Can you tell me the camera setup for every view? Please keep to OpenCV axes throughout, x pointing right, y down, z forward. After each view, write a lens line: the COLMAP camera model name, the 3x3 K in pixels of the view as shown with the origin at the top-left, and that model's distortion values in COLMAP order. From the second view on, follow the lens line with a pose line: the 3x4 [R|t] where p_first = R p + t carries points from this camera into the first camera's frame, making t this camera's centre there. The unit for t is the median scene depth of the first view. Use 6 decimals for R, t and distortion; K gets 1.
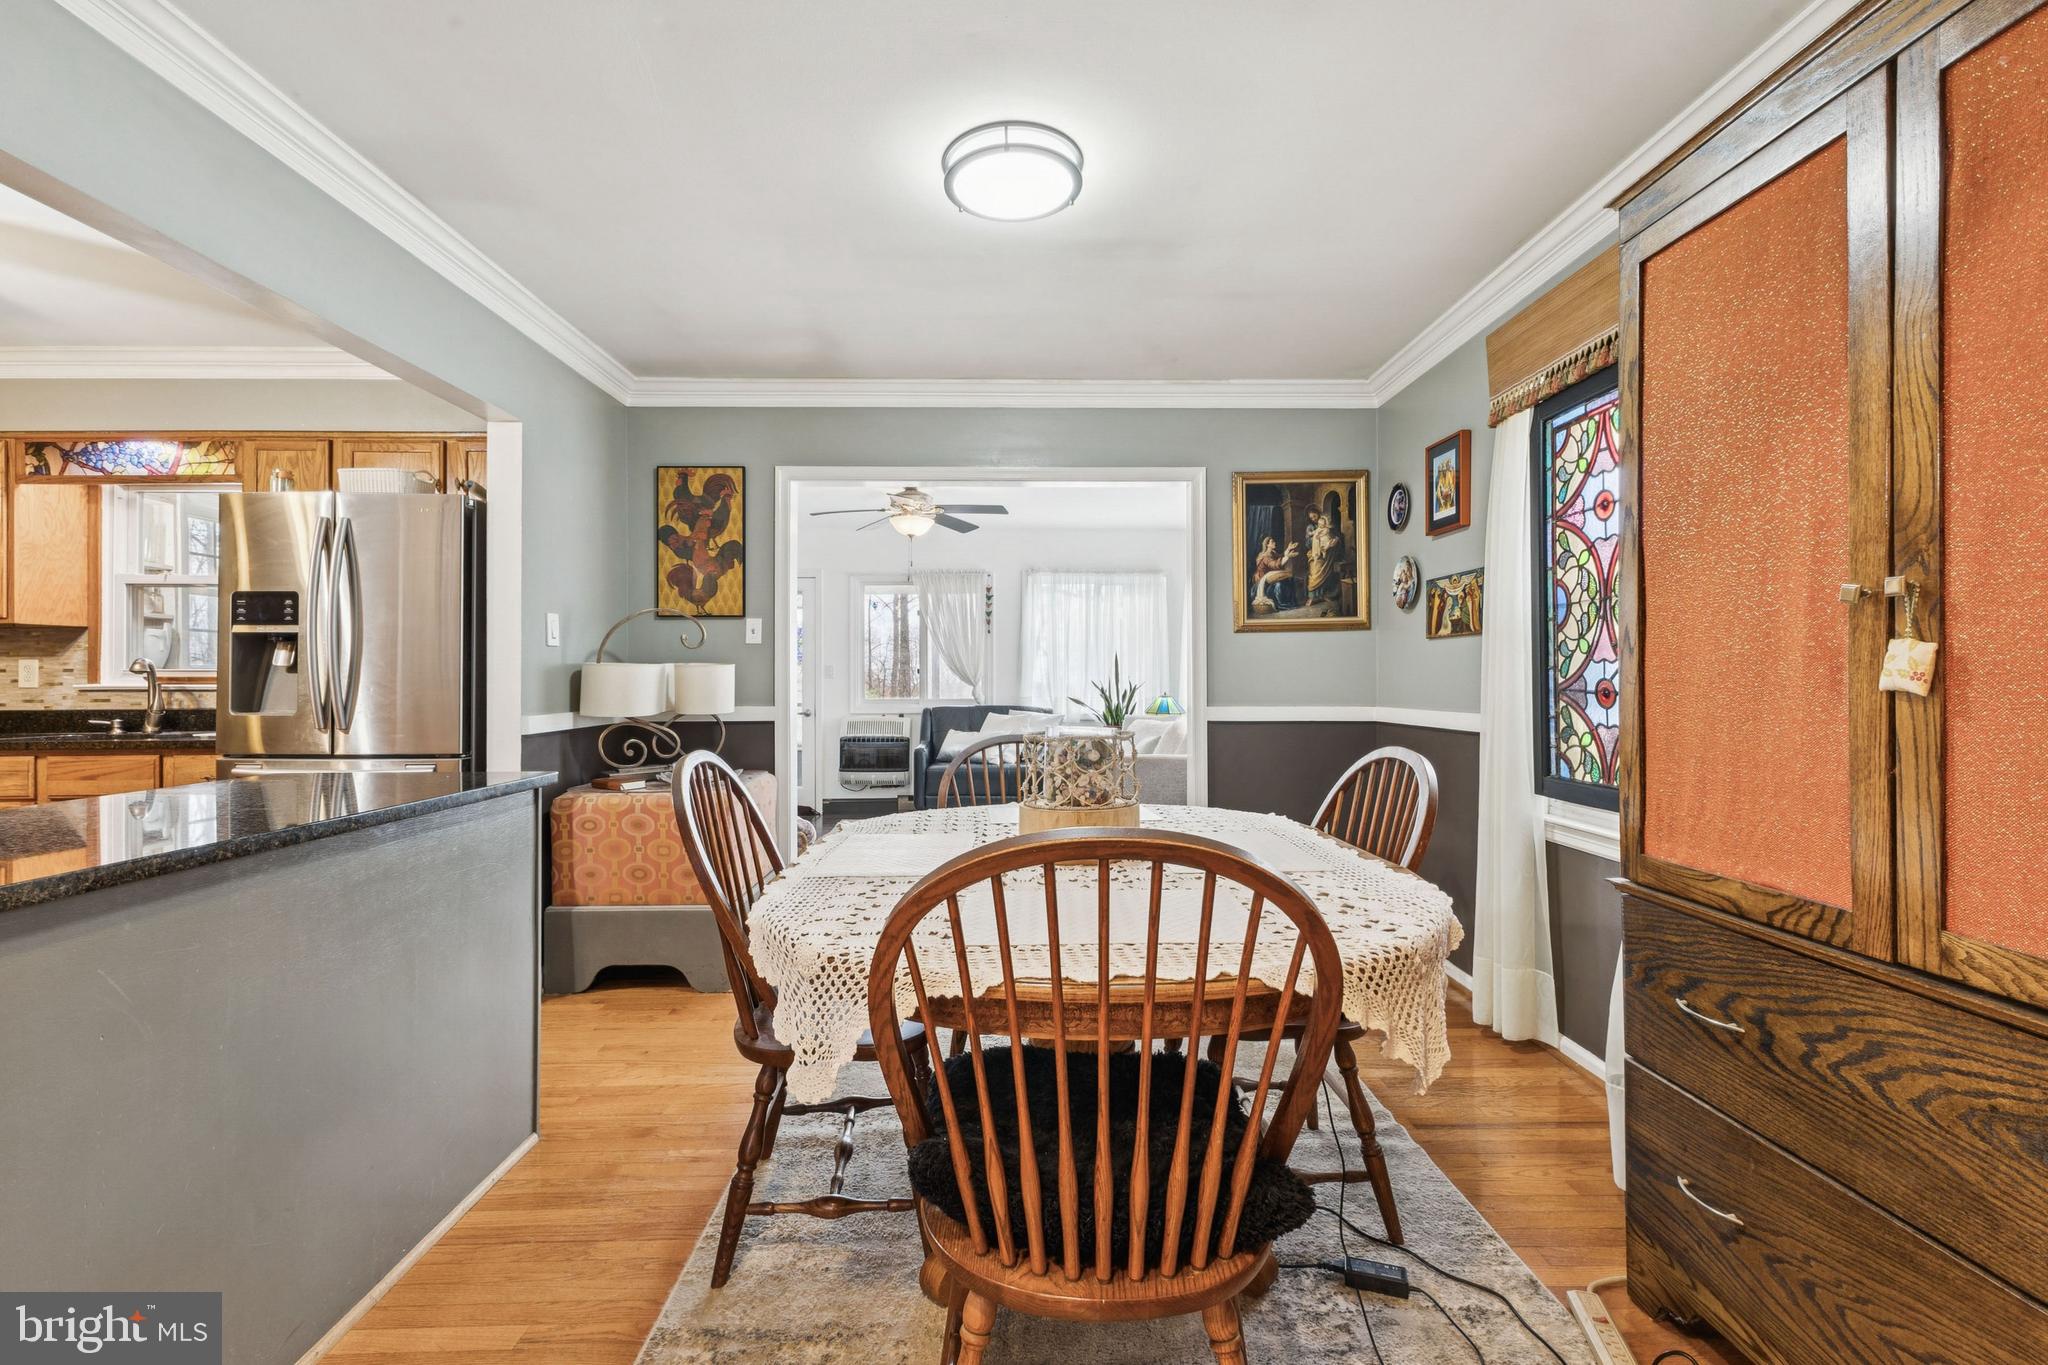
lens RADIAL K [[913.8, 0, 1011.5], [0, 913.8, 677.1], [0, 0, 1]] dist [0.003232, -0.000115]
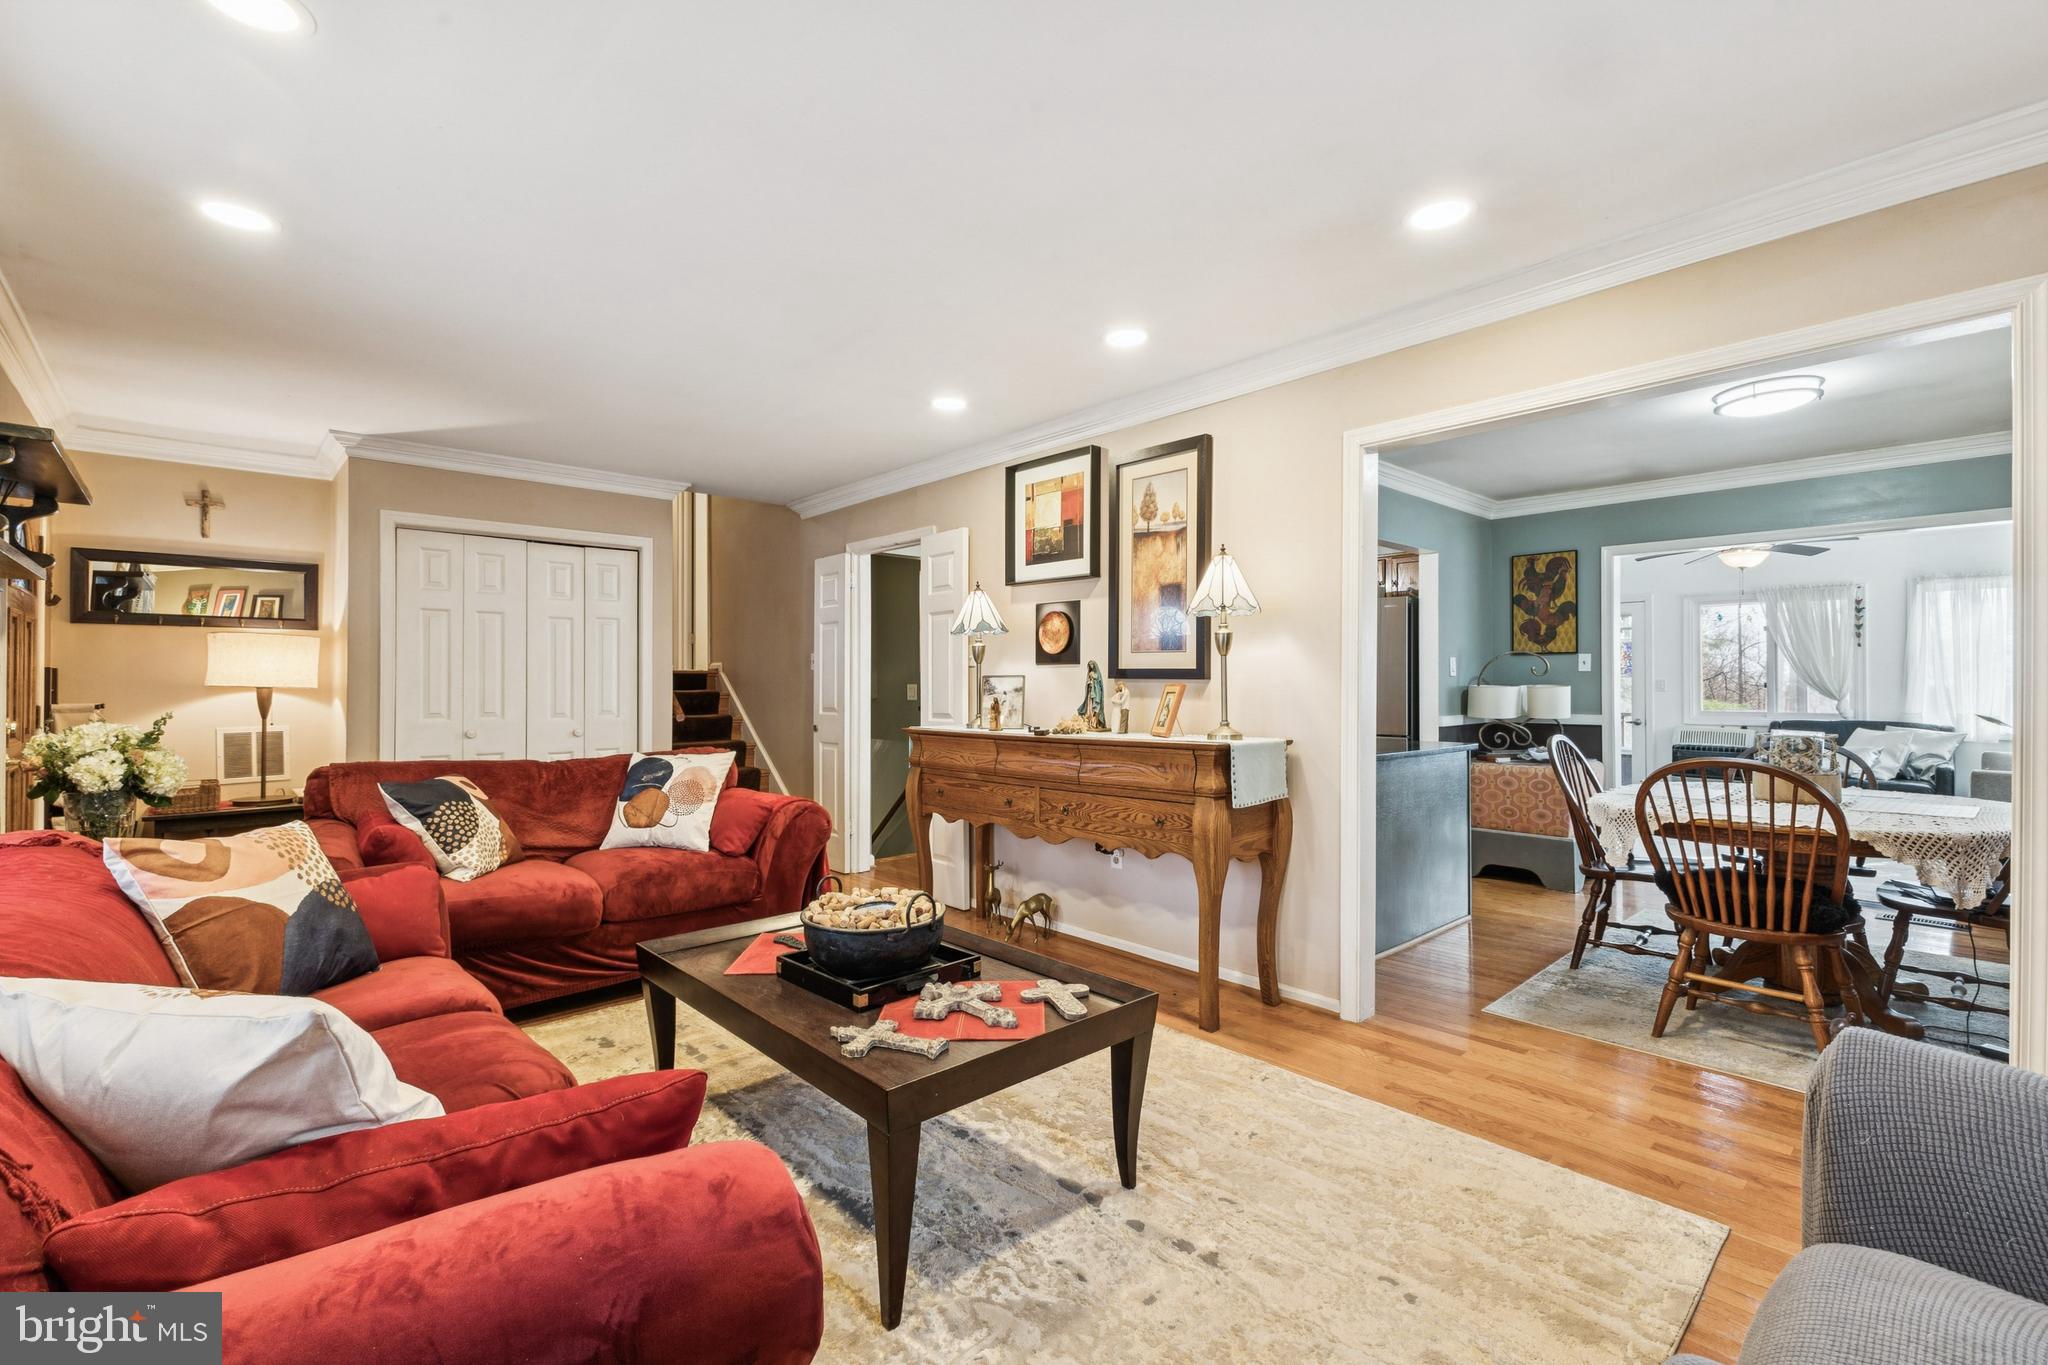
lens RADIAL K [[894.3, 0, 1022.1], [0, 894.3, 671.4], [0, 0, 1]] dist [0.005558, 0.000404]
pose [[0.674452, -0.007450, -0.738282, 0.178978], [-0.001812, 0.999929, -0.011746, -0.019633], [0.738317, 0.009260, 0.674390, -0.667528]]
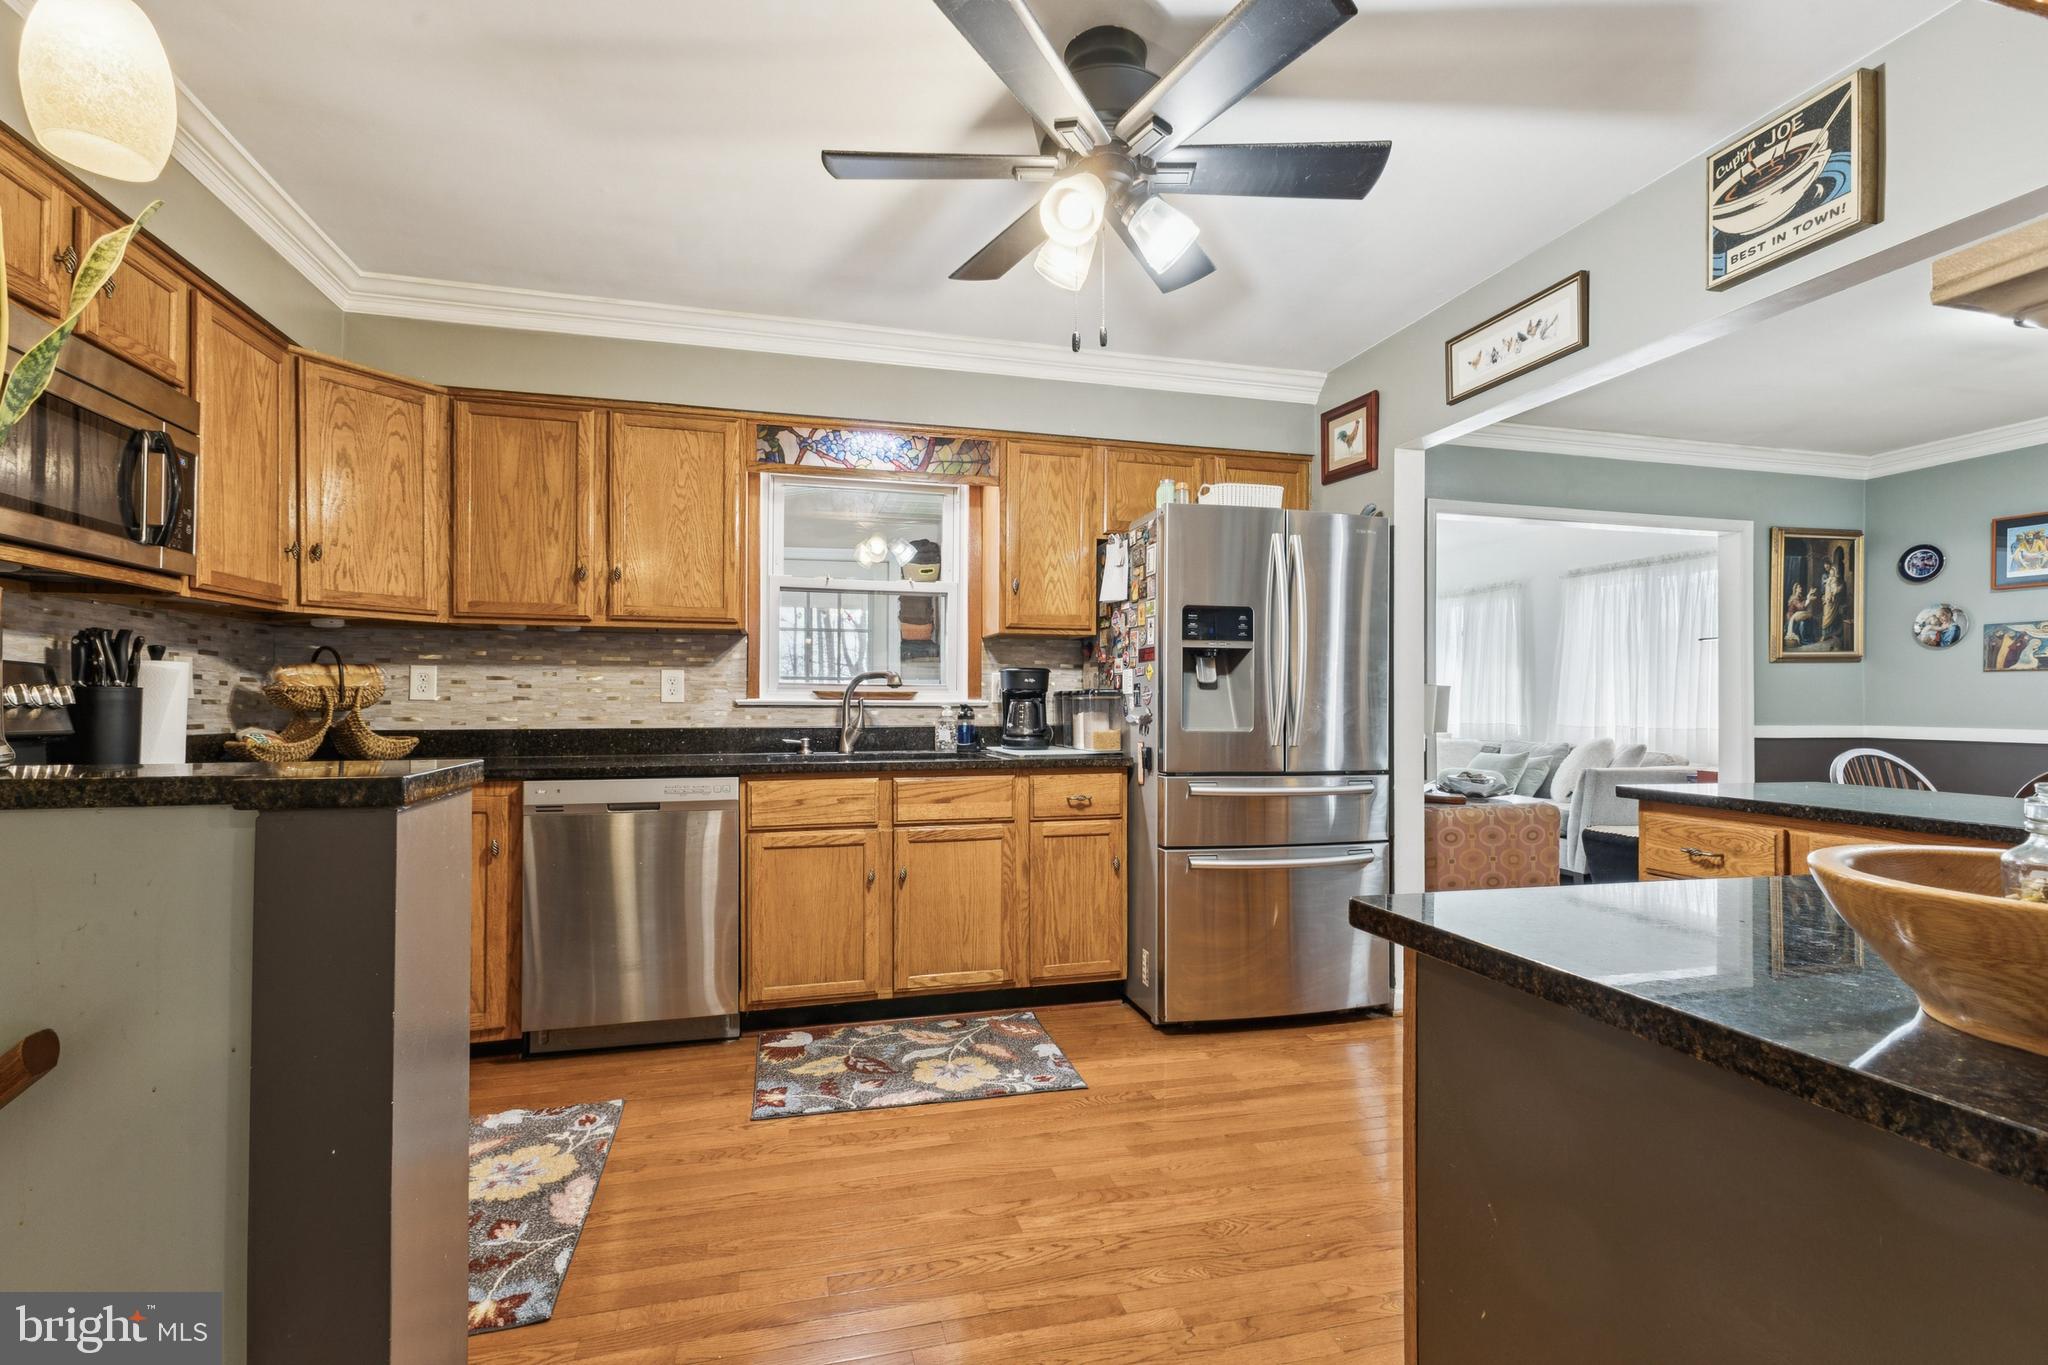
lens RADIAL K [[913.8, 0, 1011.5], [0, 913.8, 677.1], [0, 0, 1]] dist [0.003232, -0.000115]
pose [[0.971703, 0.013773, 0.235805, -1.041208], [-0.008641, 0.999703, -0.022782, 0.006088], [-0.236049, 0.020100, 0.971533, 0.087596]]
